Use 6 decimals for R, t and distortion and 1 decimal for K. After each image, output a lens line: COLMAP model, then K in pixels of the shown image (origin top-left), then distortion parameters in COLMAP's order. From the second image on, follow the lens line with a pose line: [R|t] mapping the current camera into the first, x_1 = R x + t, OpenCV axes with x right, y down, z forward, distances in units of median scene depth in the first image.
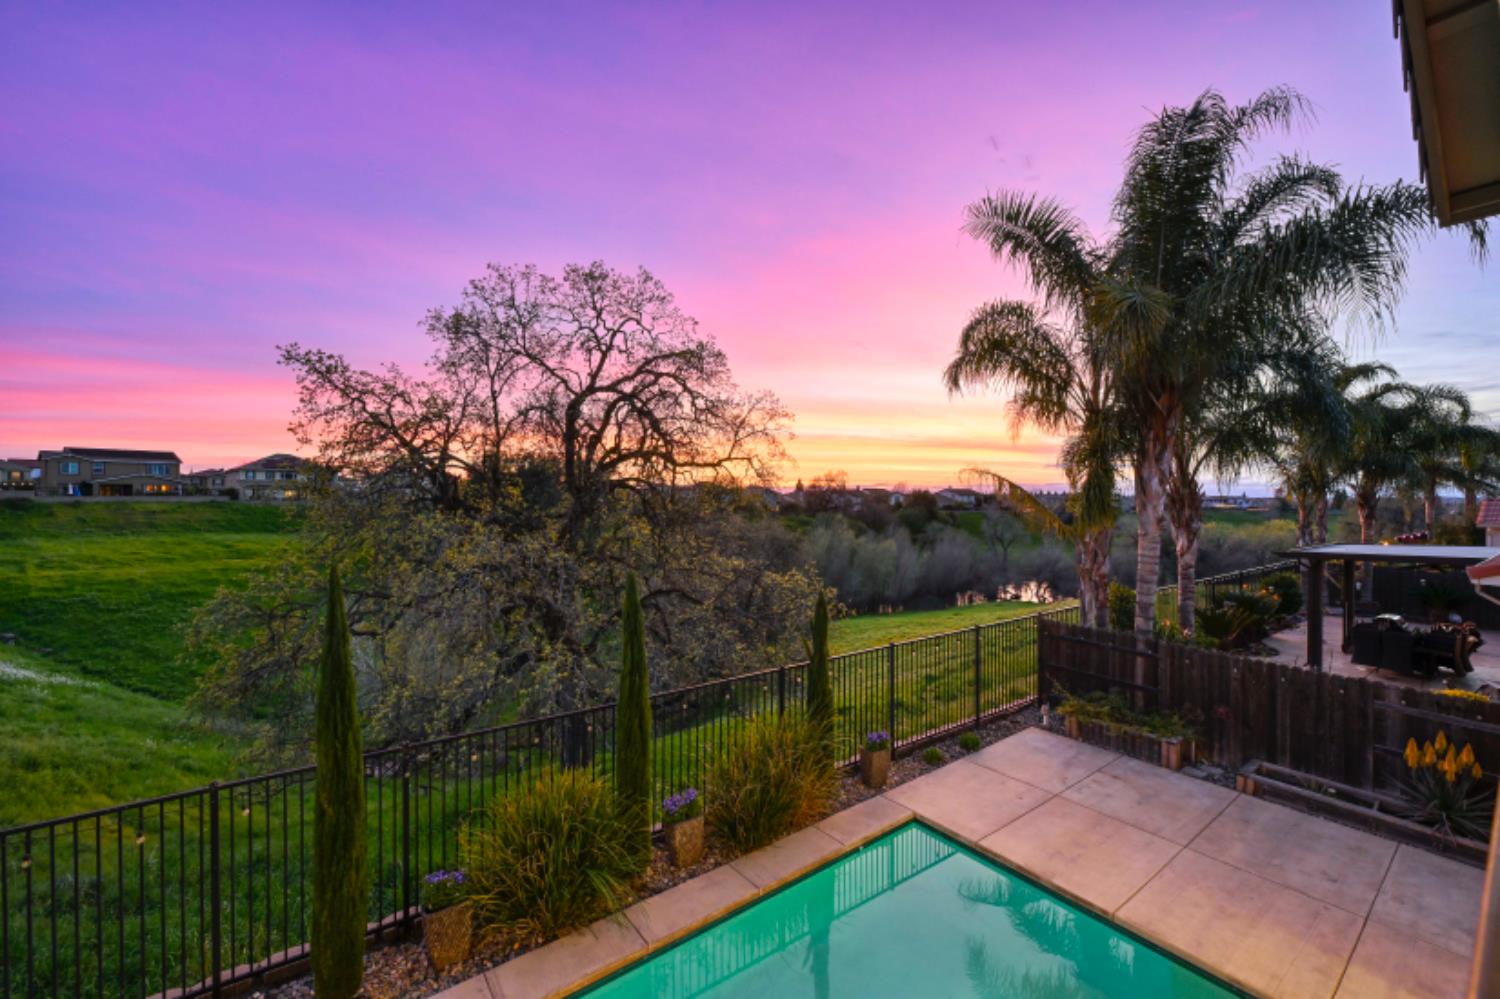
lens RADIAL K [[598.0, 0, 740.5], [0, 598.0, 509.9], [0, 0, 1]] dist [-0.000775, 0.000724]
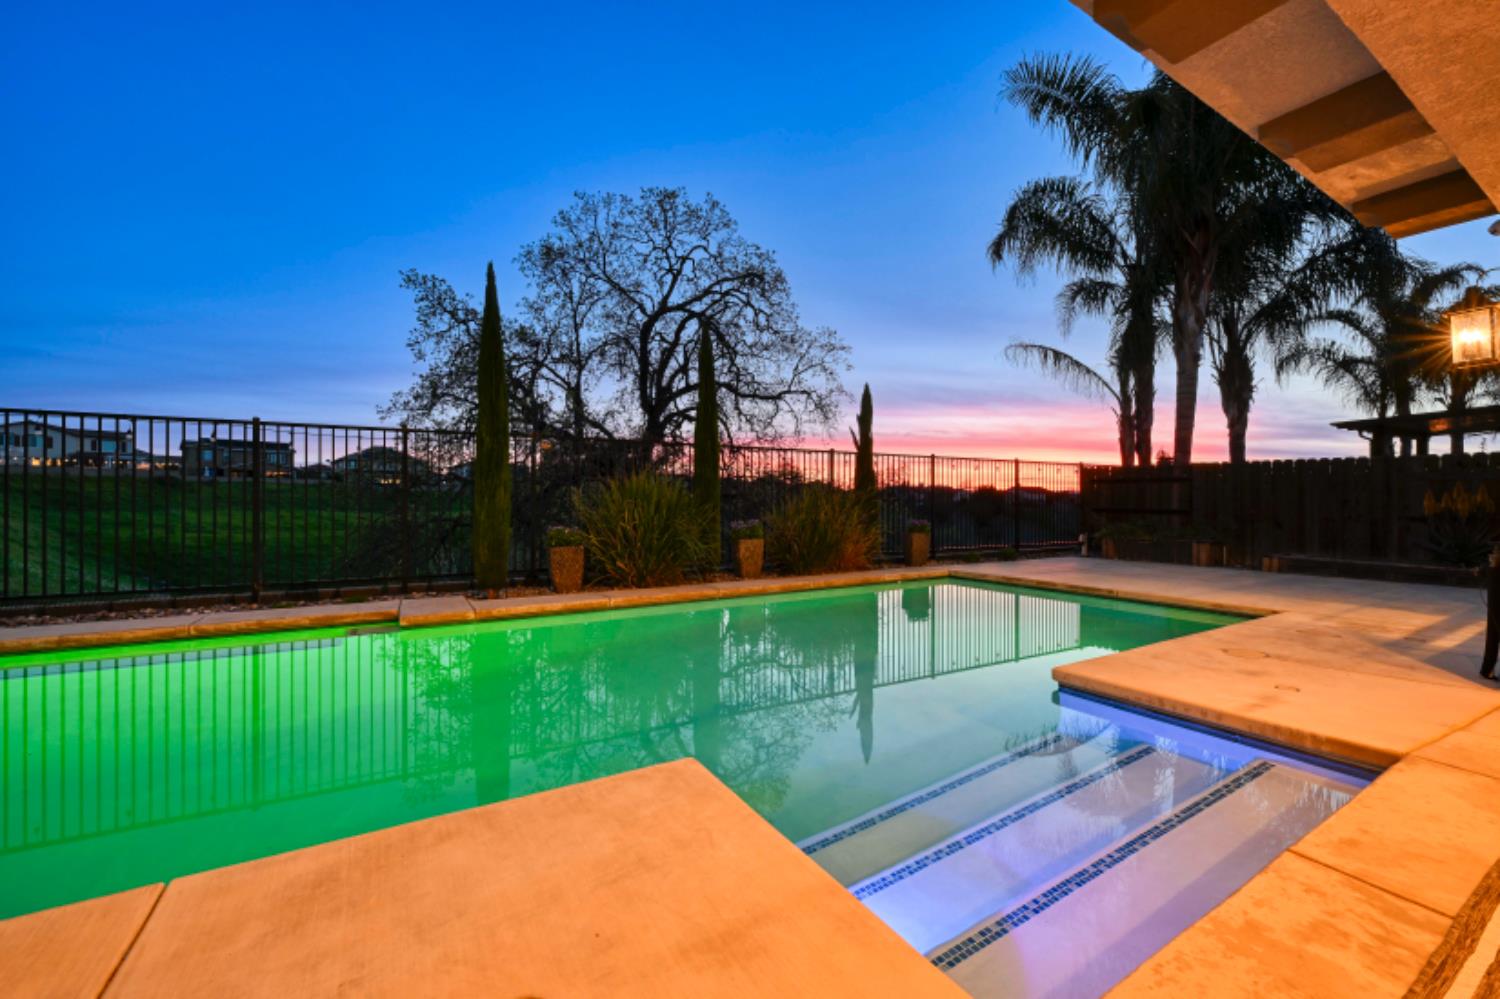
lens RADIAL K [[598.0, 0, 738.3], [0, 598.0, 501.7], [0, 0, 1]] dist [-0.000775, 0.000724]
pose [[0.994524, 0.003972, -0.104431, 0.006640], [-0.005736, 0.999846, -0.016589, 0.239030], [0.104349, 0.017097, 0.994394, -0.104359]]
